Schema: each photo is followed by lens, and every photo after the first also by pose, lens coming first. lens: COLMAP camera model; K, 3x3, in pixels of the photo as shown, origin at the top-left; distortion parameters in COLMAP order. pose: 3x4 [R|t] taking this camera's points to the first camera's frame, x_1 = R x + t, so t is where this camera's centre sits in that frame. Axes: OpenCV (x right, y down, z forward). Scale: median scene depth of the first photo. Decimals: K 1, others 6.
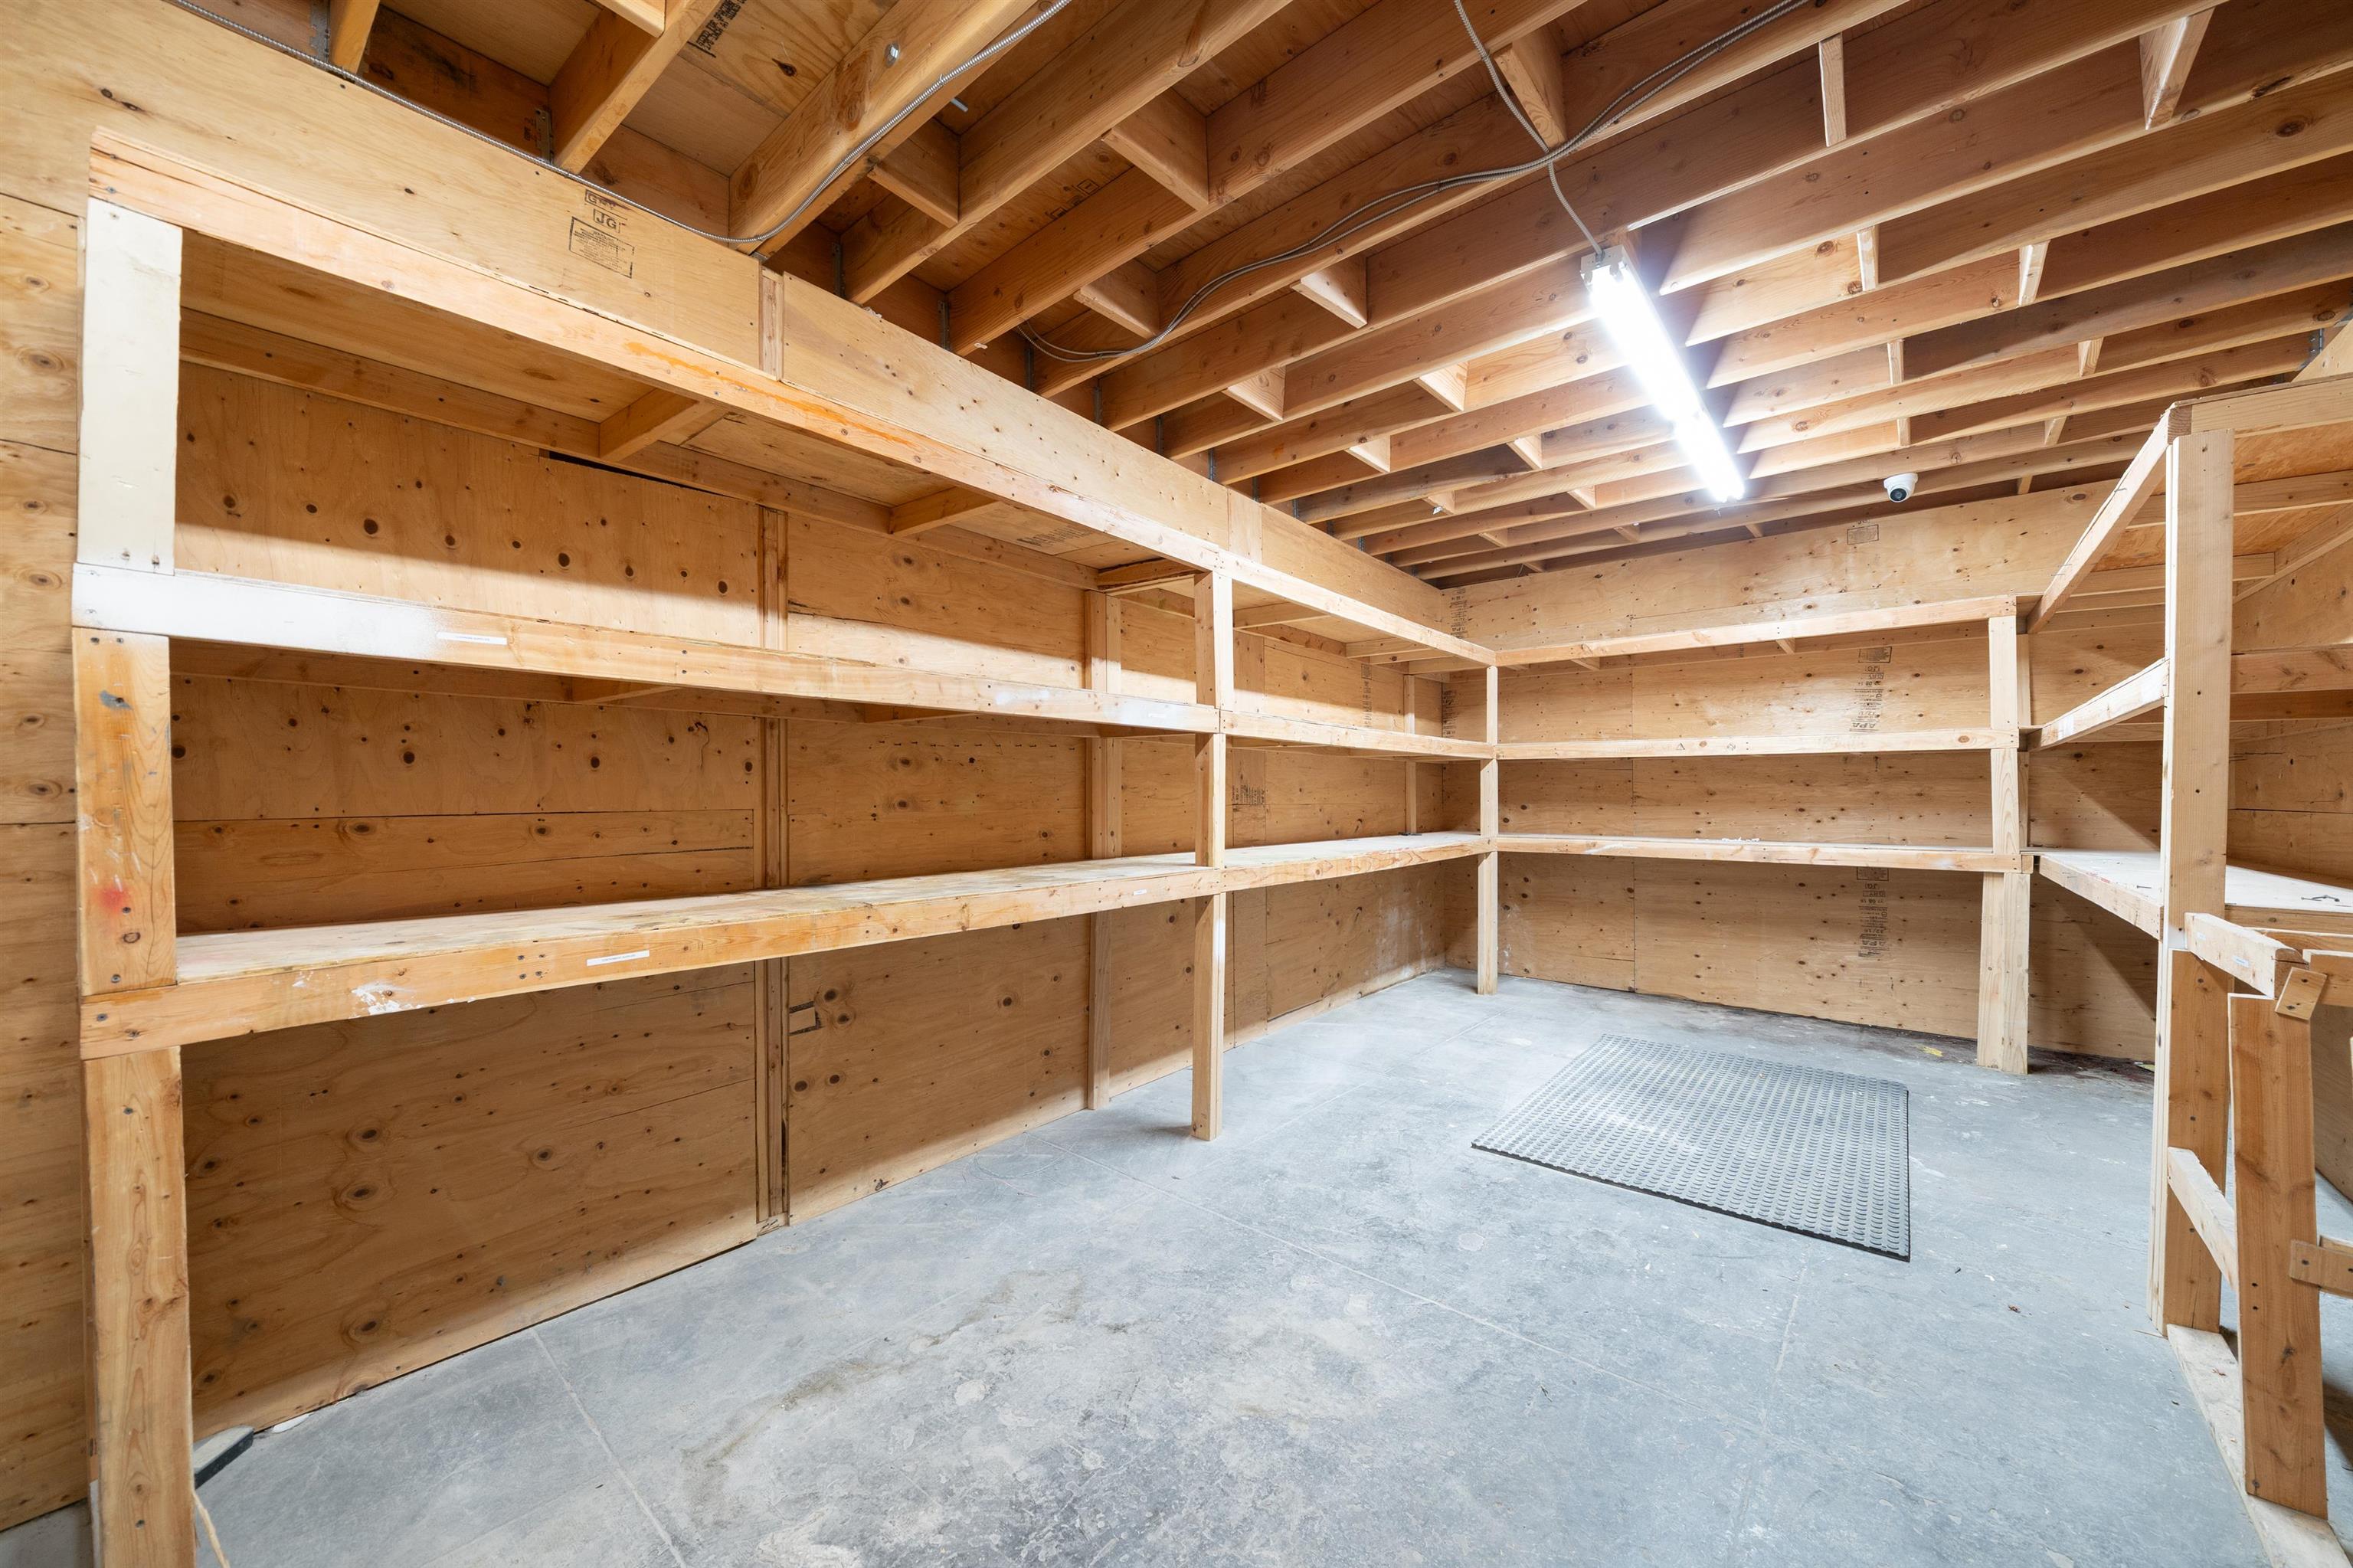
lens RADIAL K [[861.2, 0, 1173.3], [0, 861.2, 784.8], [0, 0, 1]] dist [-0.002806, -0.000324]
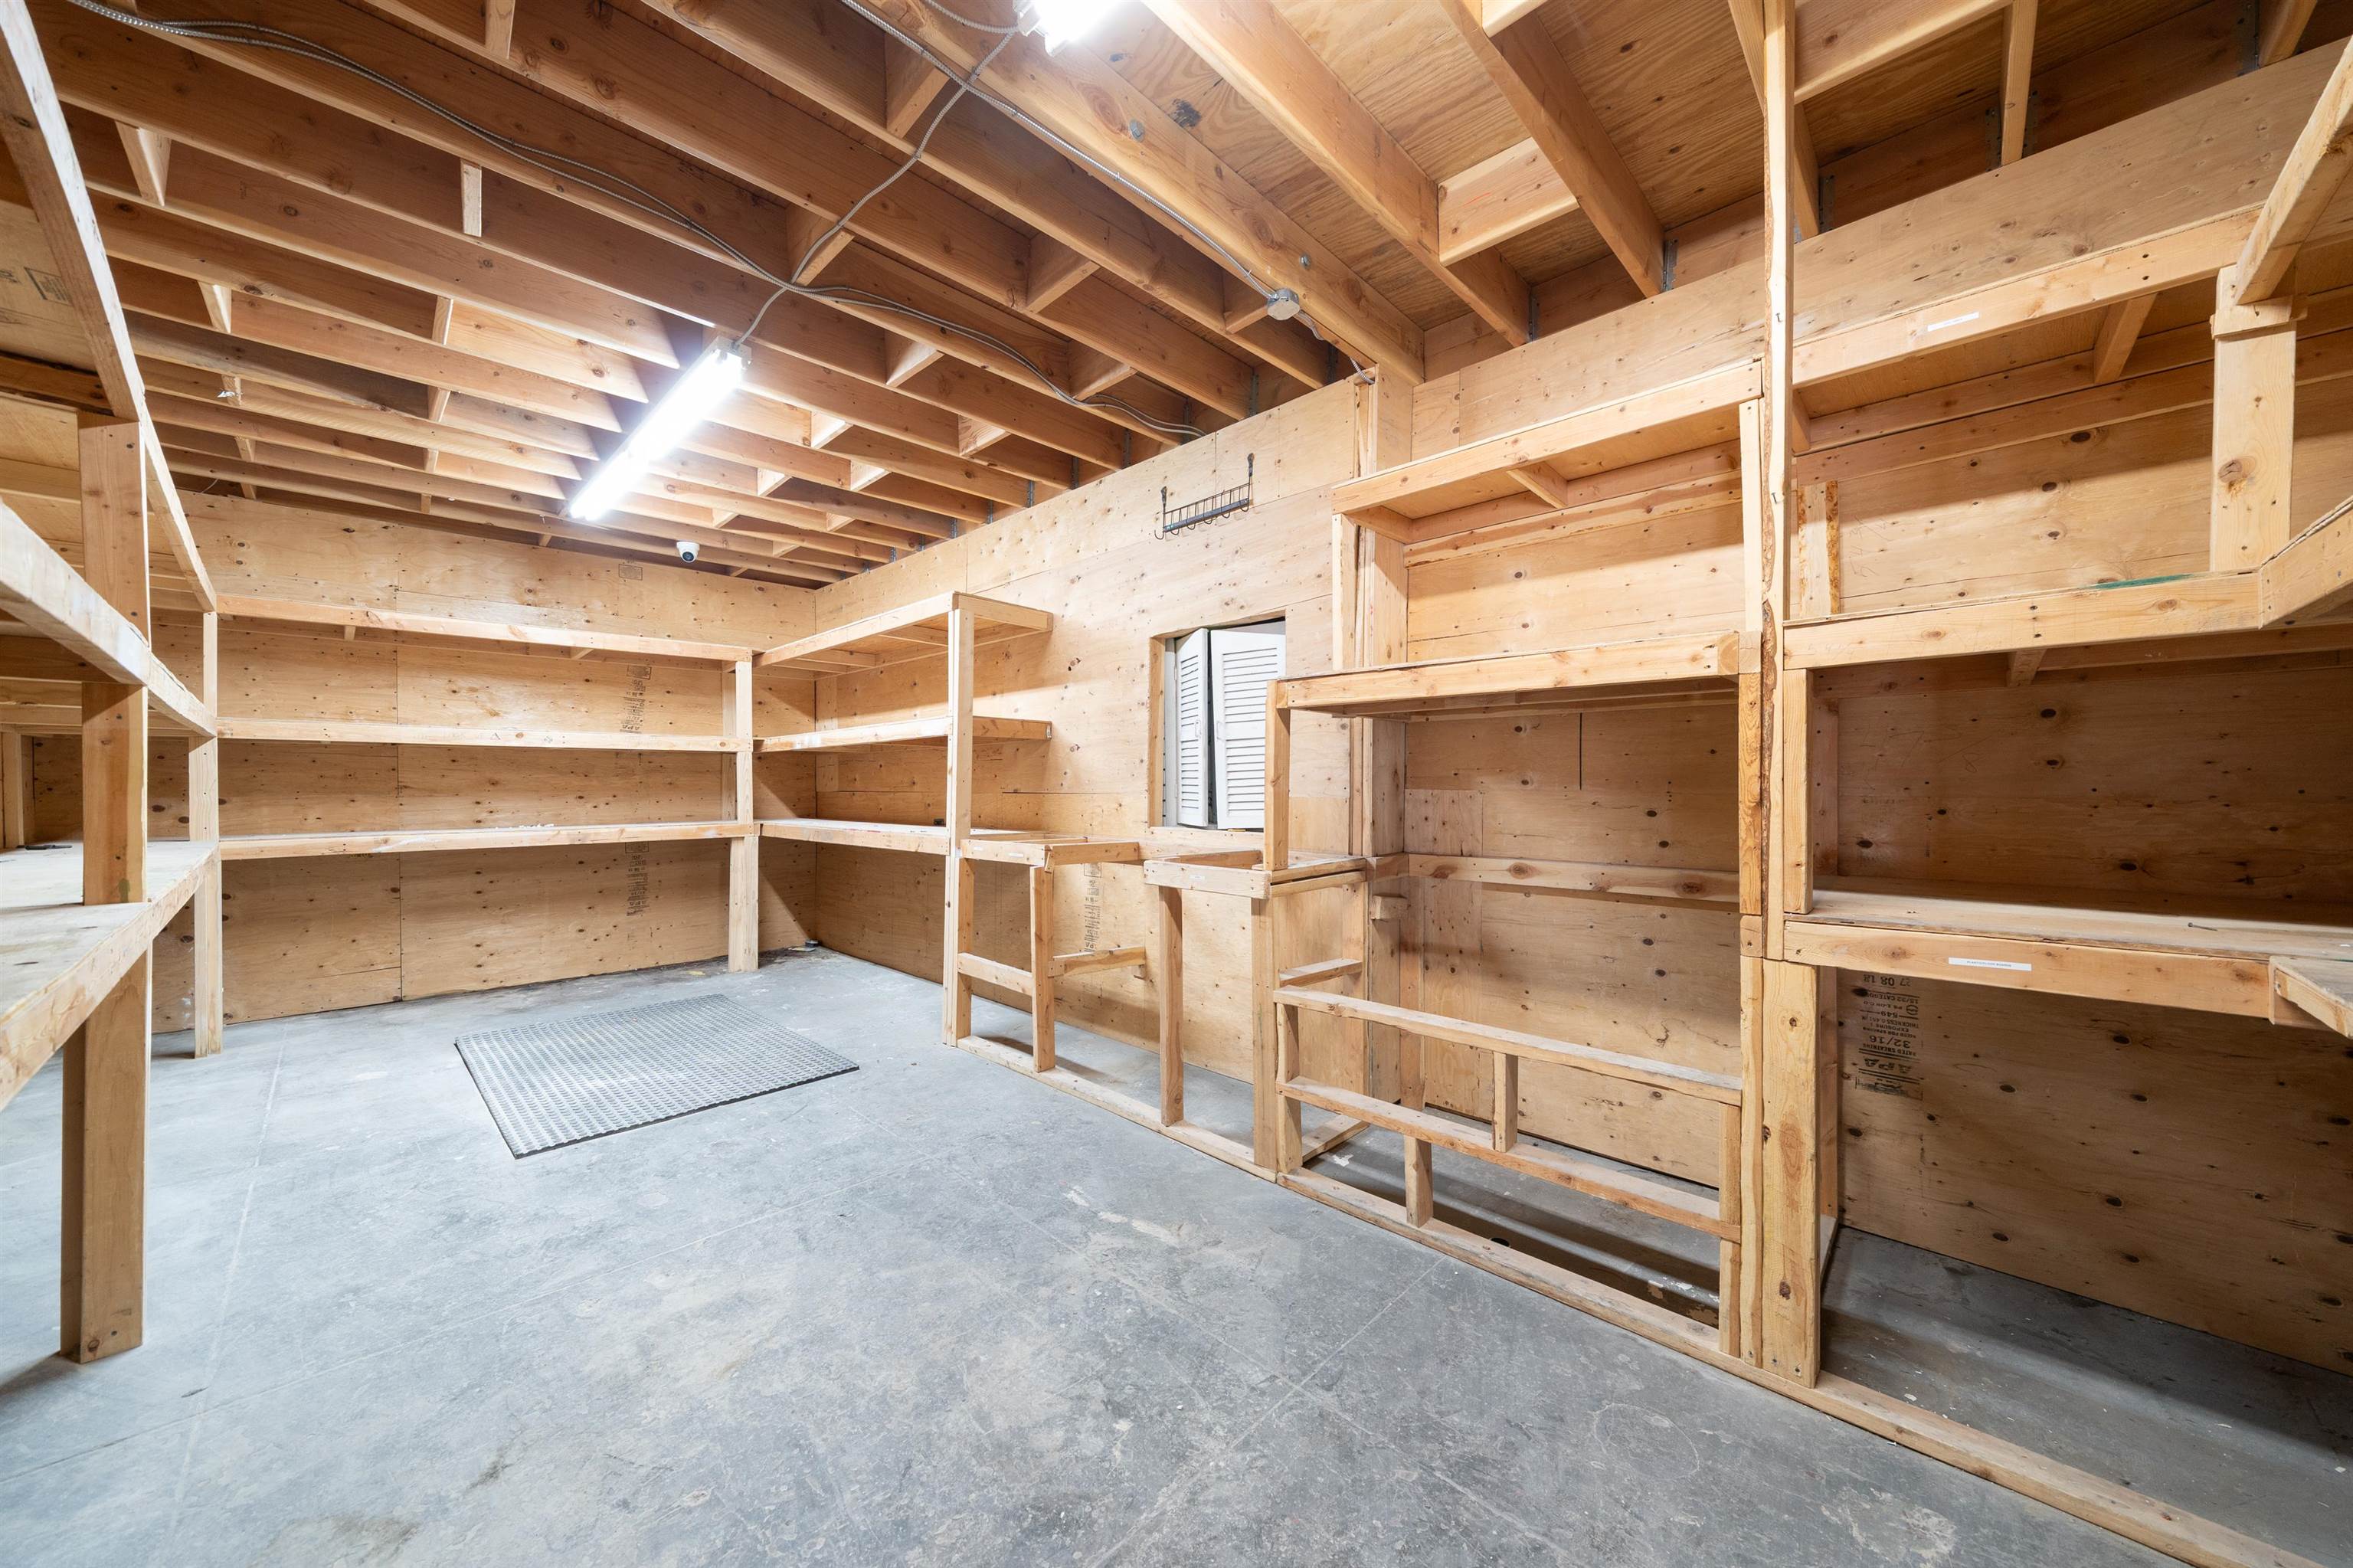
lens RADIAL K [[816.1, 0, 1170.4], [0, 816.1, 786.9], [0, 0, 1]] dist [-0.000751, 0.000200]
pose [[0.079229, -0.005879, 0.996839, -0.379996], [-0.008583, 0.999942, 0.006580, 0.001624], [-0.996819, -0.009077, 0.079174, 0.172498]]
